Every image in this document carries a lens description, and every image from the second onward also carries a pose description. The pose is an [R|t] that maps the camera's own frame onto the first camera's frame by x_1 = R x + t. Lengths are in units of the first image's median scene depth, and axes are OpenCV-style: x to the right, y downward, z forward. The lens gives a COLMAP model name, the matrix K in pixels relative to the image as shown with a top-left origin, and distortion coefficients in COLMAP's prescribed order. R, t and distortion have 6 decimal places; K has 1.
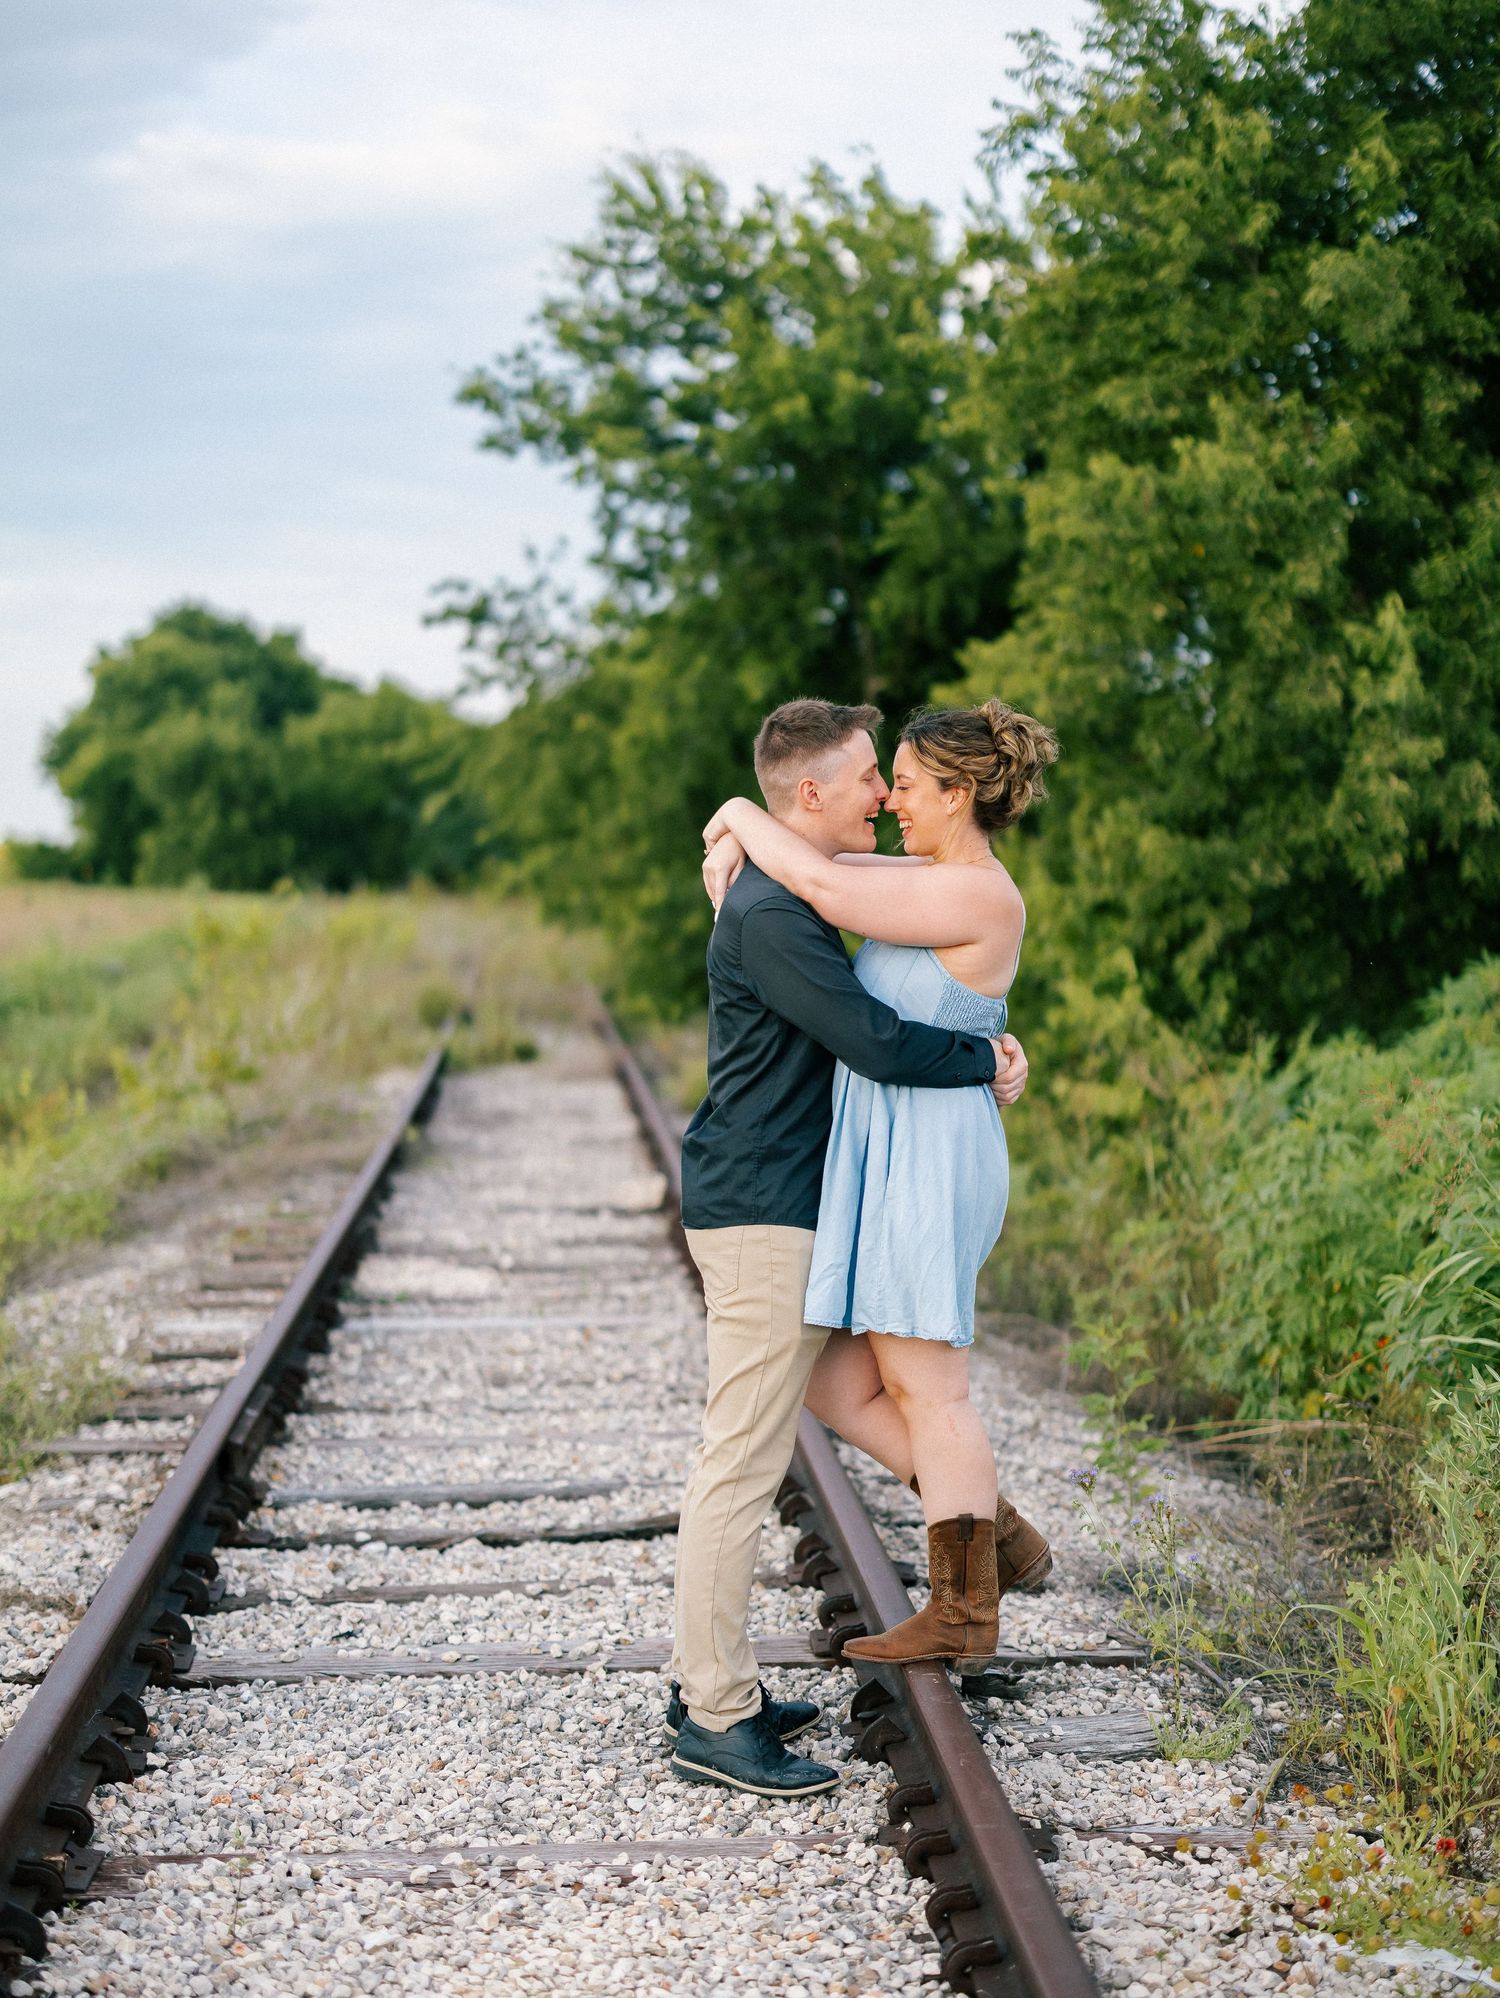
lens RADIAL K [[2826.0, 0, 842.2], [0, 2826.0, 909.8], [0, 0, 1]] dist [0.052618, -0.052492]
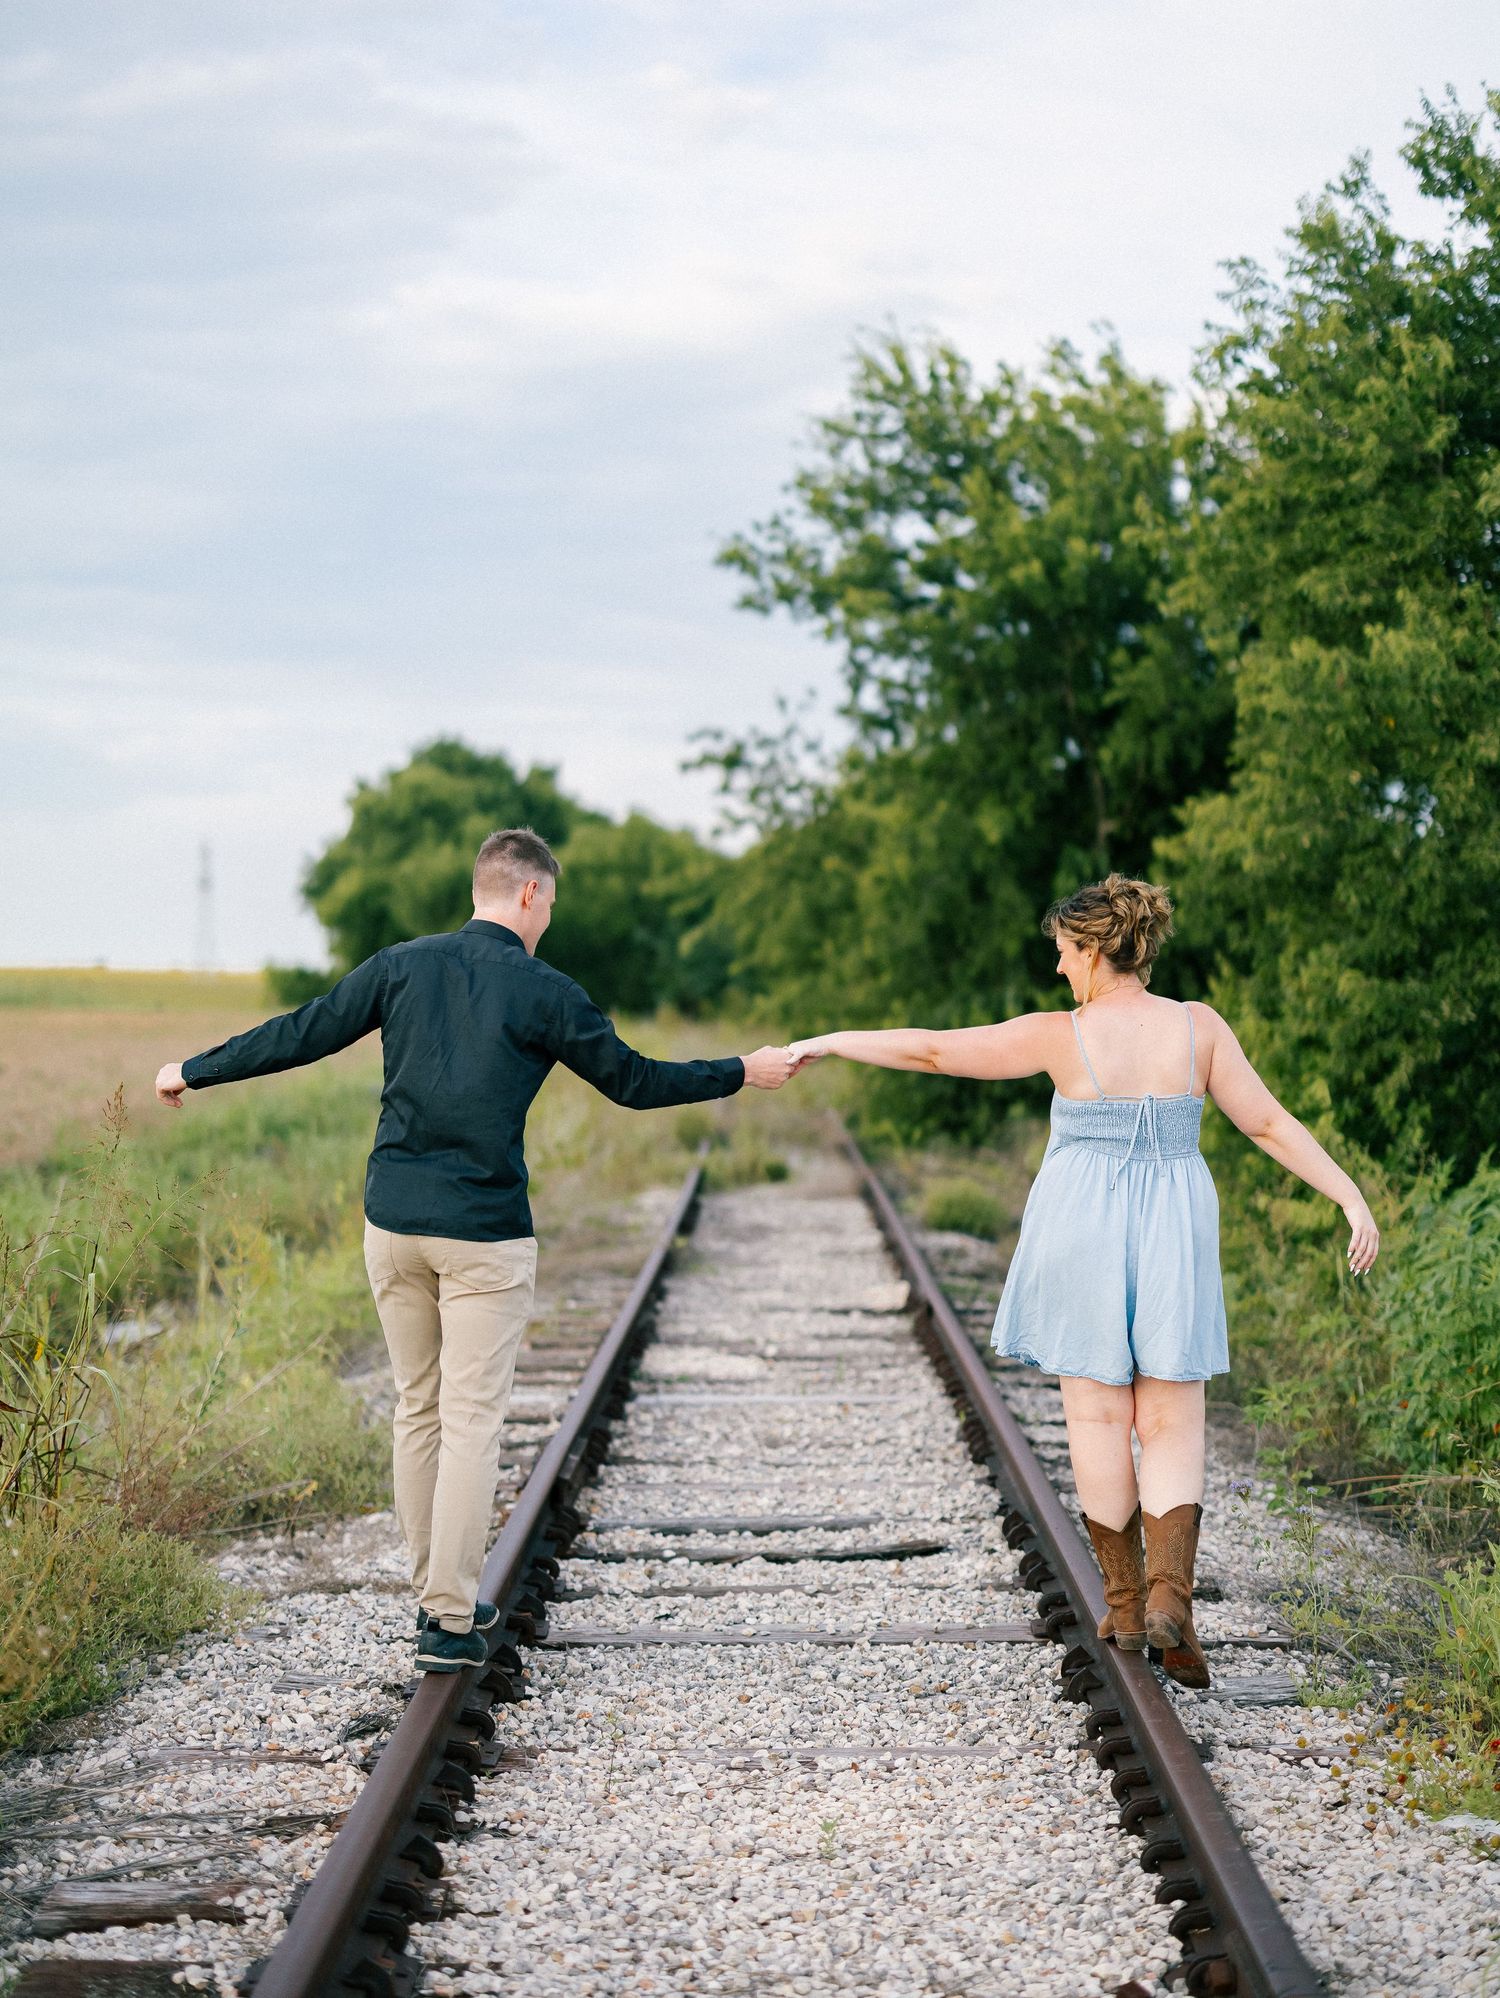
lens RADIAL K [[2826.0, 0, 842.2], [0, 2826.0, 909.8], [0, 0, 1]] dist [0.052618, -0.052492]
pose [[0.996451, 0.001410, -0.084165, 0.005064], [-0.005211, 0.998975, -0.044956, -0.001910], [0.084016, 0.045235, 0.995437, -0.130666]]
